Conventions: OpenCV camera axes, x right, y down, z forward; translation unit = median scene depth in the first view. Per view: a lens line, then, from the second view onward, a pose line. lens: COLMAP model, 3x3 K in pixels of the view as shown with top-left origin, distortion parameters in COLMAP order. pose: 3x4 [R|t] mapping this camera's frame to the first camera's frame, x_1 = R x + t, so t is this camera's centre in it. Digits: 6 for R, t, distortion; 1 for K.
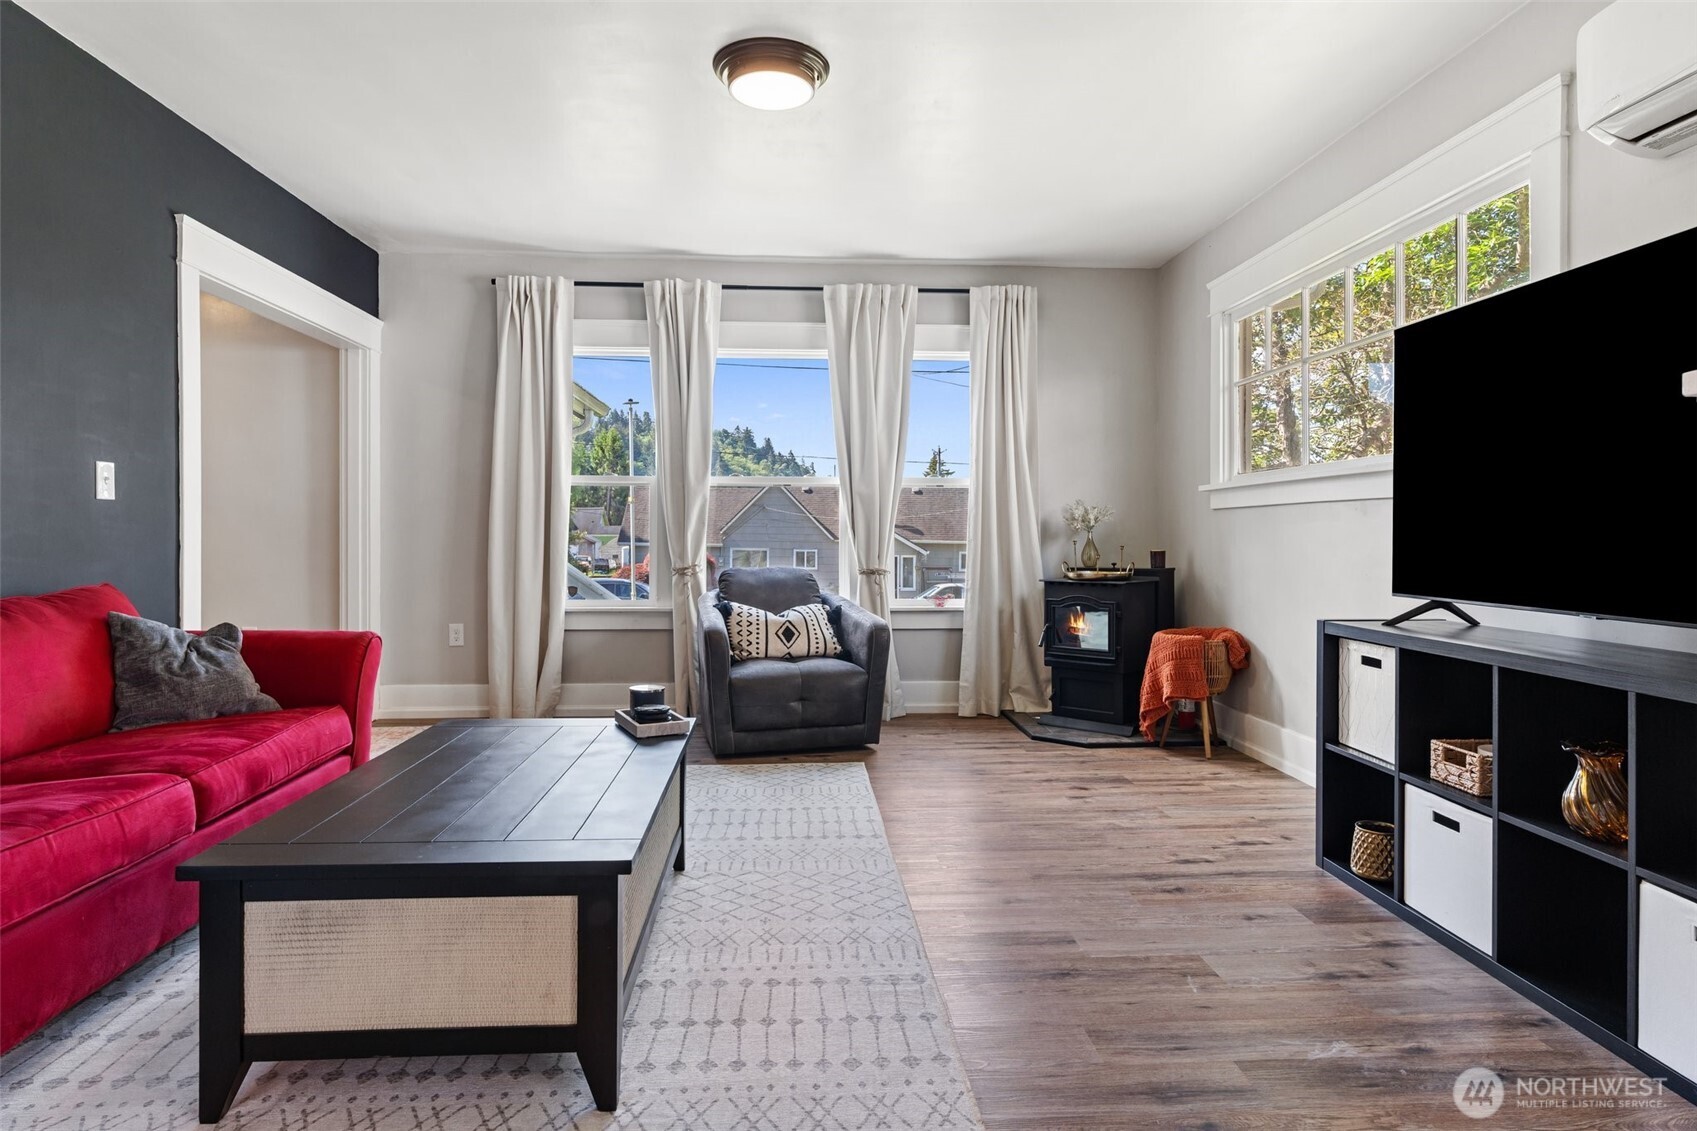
lens RADIAL K [[928.8, 0, 826.9], [0, 928.8, 546.2], [0, 0, 1]] dist [-0.010206, 0.001888]
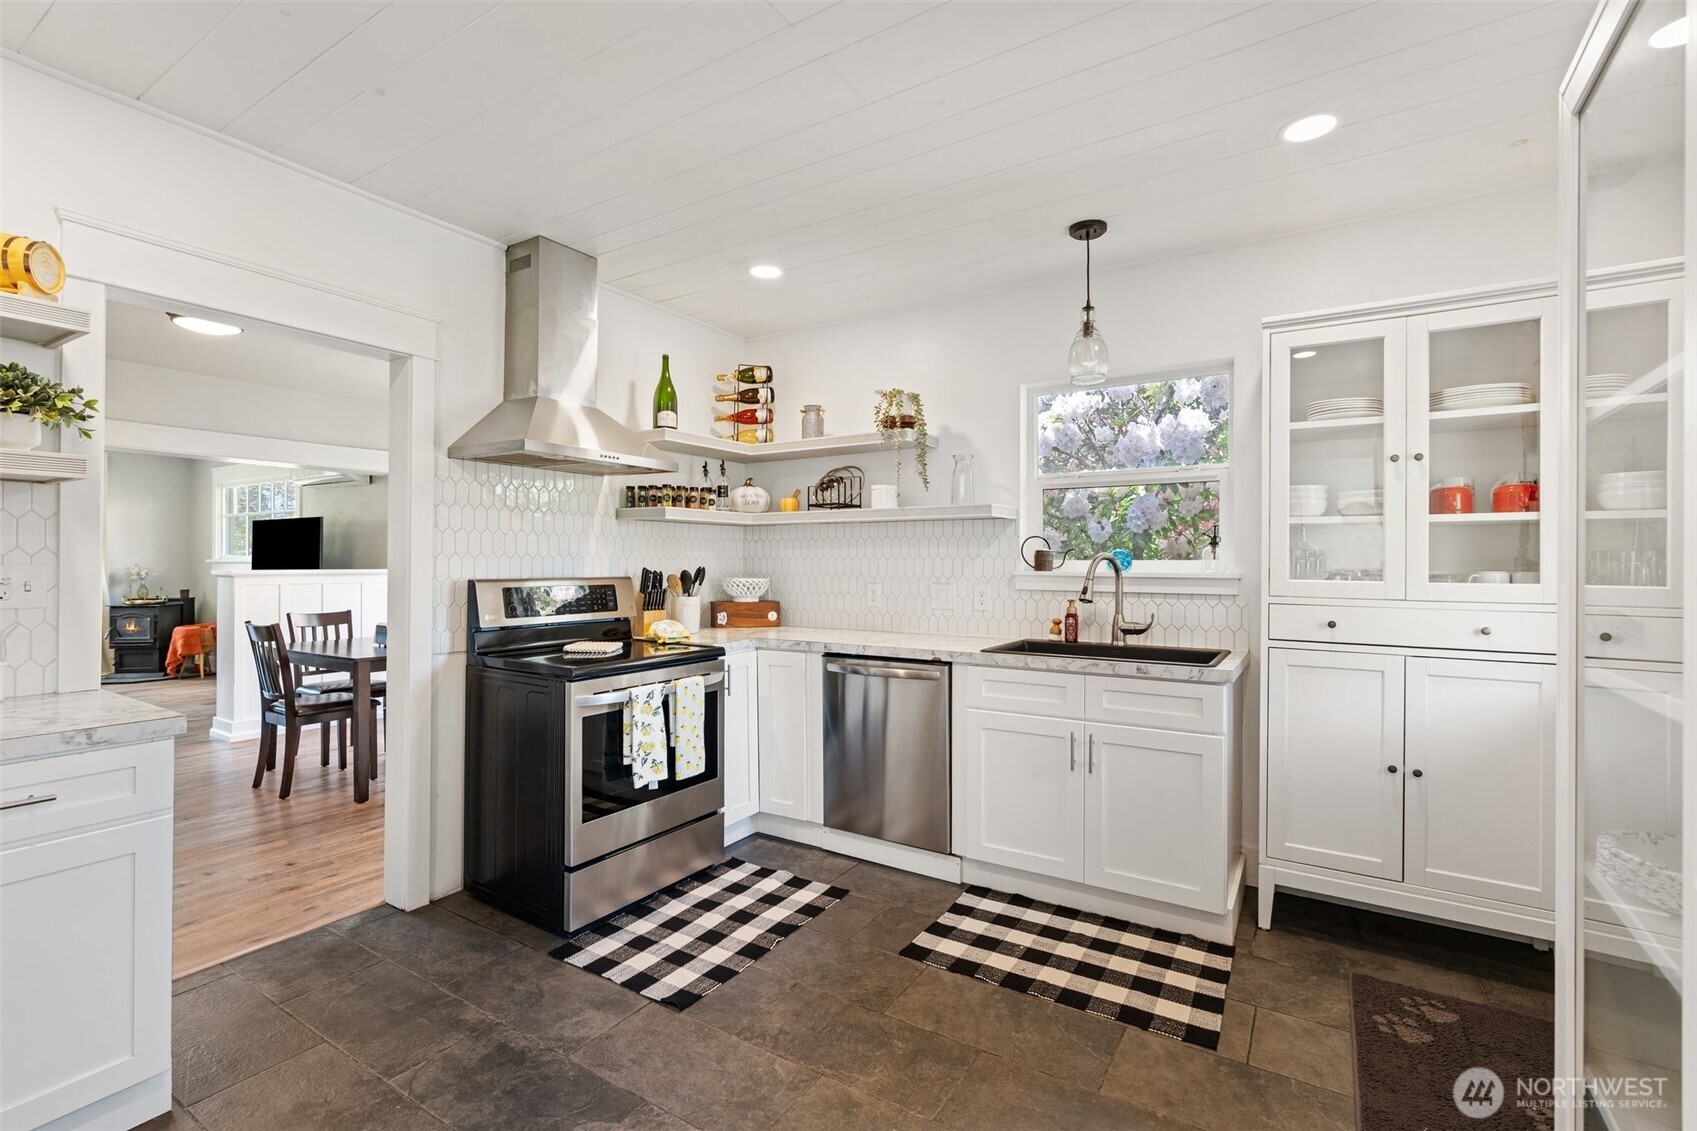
lens RADIAL K [[771.3, 0, 846.4], [0, 771.3, 560.2], [0, 0, 1]] dist [0.000709, -0.000377]
pose [[0.580868, 0.005178, 0.813981, -0.210607], [0.002496, 0.999964, -0.008142, -0.046764], [-0.813994, 0.006761, 0.580834, -1.343572]]
